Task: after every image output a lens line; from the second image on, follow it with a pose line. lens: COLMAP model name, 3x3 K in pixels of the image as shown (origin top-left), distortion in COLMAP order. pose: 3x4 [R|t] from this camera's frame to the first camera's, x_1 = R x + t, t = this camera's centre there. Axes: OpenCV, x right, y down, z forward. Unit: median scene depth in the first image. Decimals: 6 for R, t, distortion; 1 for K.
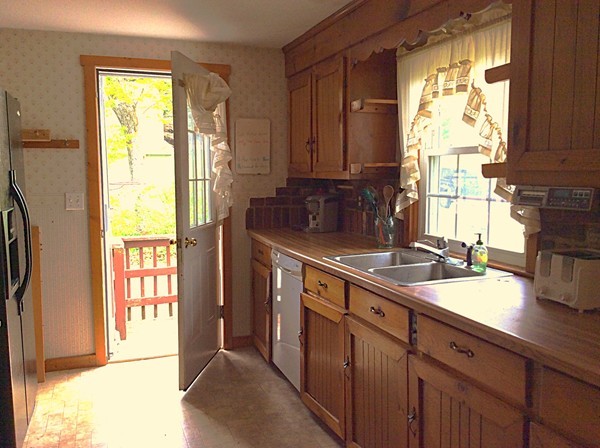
lens RADIAL K [[537.4, 0, 304.7], [0, 537.4, 223.7], [0, 0, 1]] dist [0.117791, -0.248555]
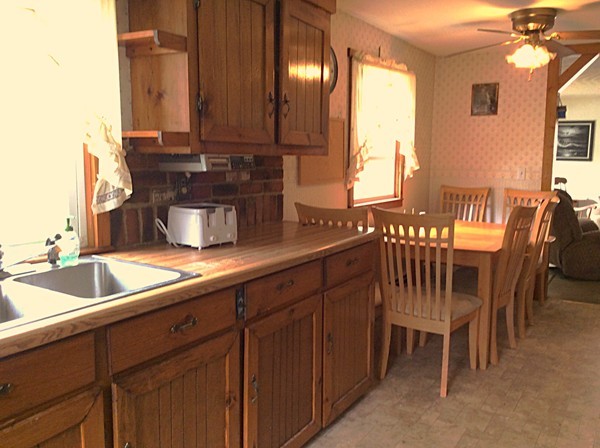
lens RADIAL K [[537.4, 0, 304.7], [0, 537.4, 223.7], [0, 0, 1]] dist [0.117791, -0.248555]
pose [[-0.616690, -0.093344, 0.781652, -0.423483], [0.071268, 0.982247, 0.173527, -0.070383], [-0.783973, 0.162719, -0.599090, 0.997892]]
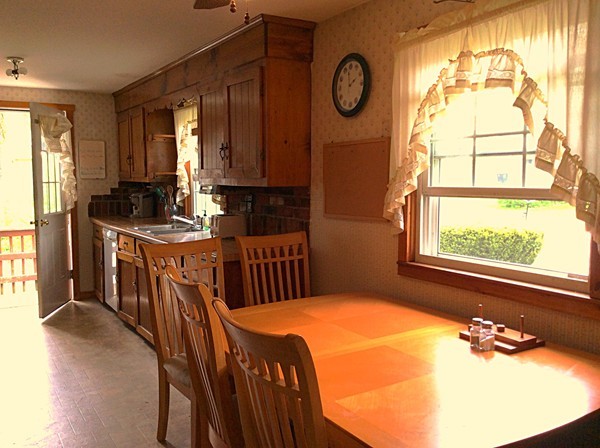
lens RADIAL K [[537.4, 0, 304.7], [0, 537.4, 223.7], [0, 0, 1]] dist [0.117791, -0.248555]
pose [[0.979665, -0.015959, 0.200004, 0.219359], [0.017792, 0.999815, -0.007370, 0.065745], [-0.199849, 0.010779, 0.979767, -0.718806]]
